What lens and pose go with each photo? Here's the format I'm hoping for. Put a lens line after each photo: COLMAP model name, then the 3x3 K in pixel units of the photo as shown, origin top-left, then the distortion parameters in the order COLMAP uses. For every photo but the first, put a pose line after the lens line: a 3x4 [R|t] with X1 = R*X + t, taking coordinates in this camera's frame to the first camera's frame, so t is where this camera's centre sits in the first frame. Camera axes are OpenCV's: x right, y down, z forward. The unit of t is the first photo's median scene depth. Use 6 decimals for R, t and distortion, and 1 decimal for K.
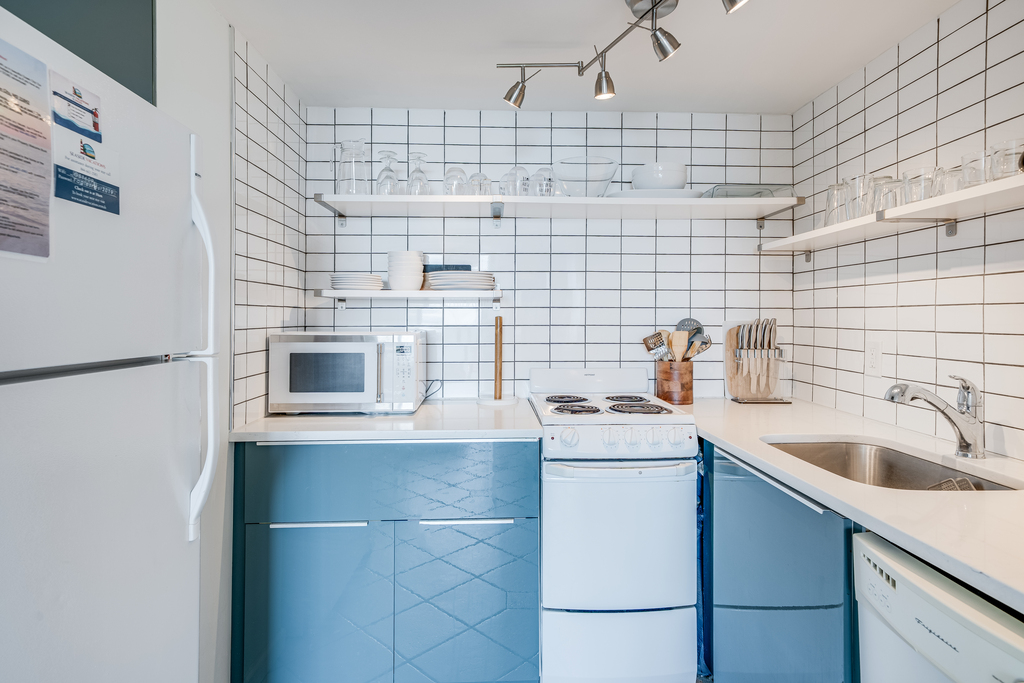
lens RADIAL K [[526.6, 0, 511.8], [0, 526.6, 357.1], [0, 0, 1]] dist [0.002441, 0.000256]
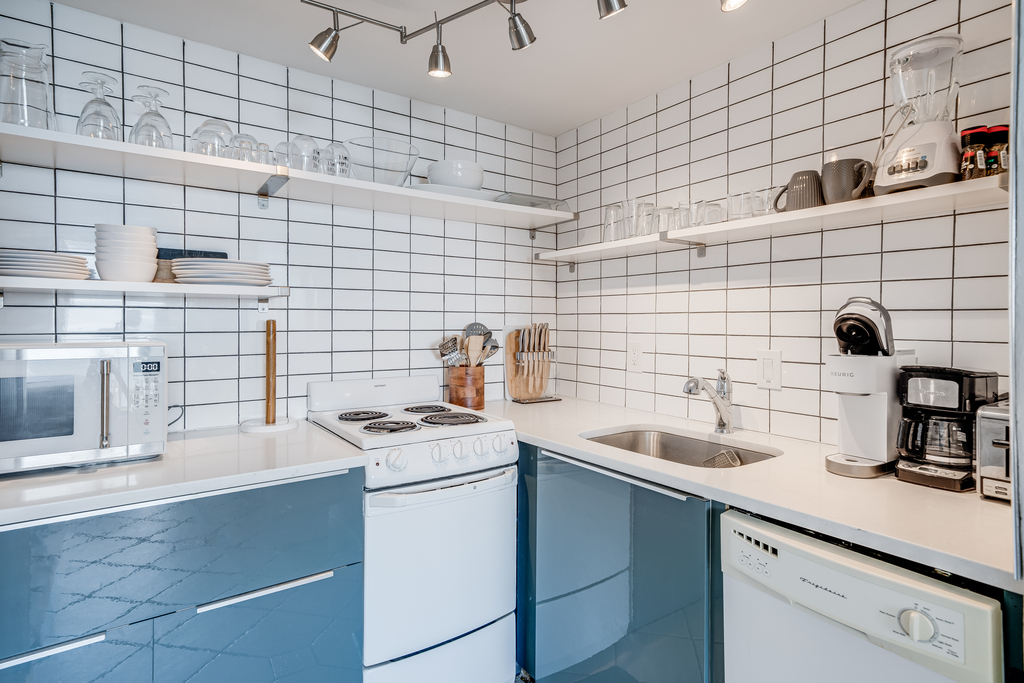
lens RADIAL K [[526.6, 0, 511.8], [0, 526.6, 357.1], [0, 0, 1]] dist [0.002441, 0.000256]
pose [[0.839827, -0.033978, 0.541790, -0.163943], [0.038184, 0.999265, 0.003480, -0.010761], [-0.541510, 0.017765, 0.840507, 0.144446]]
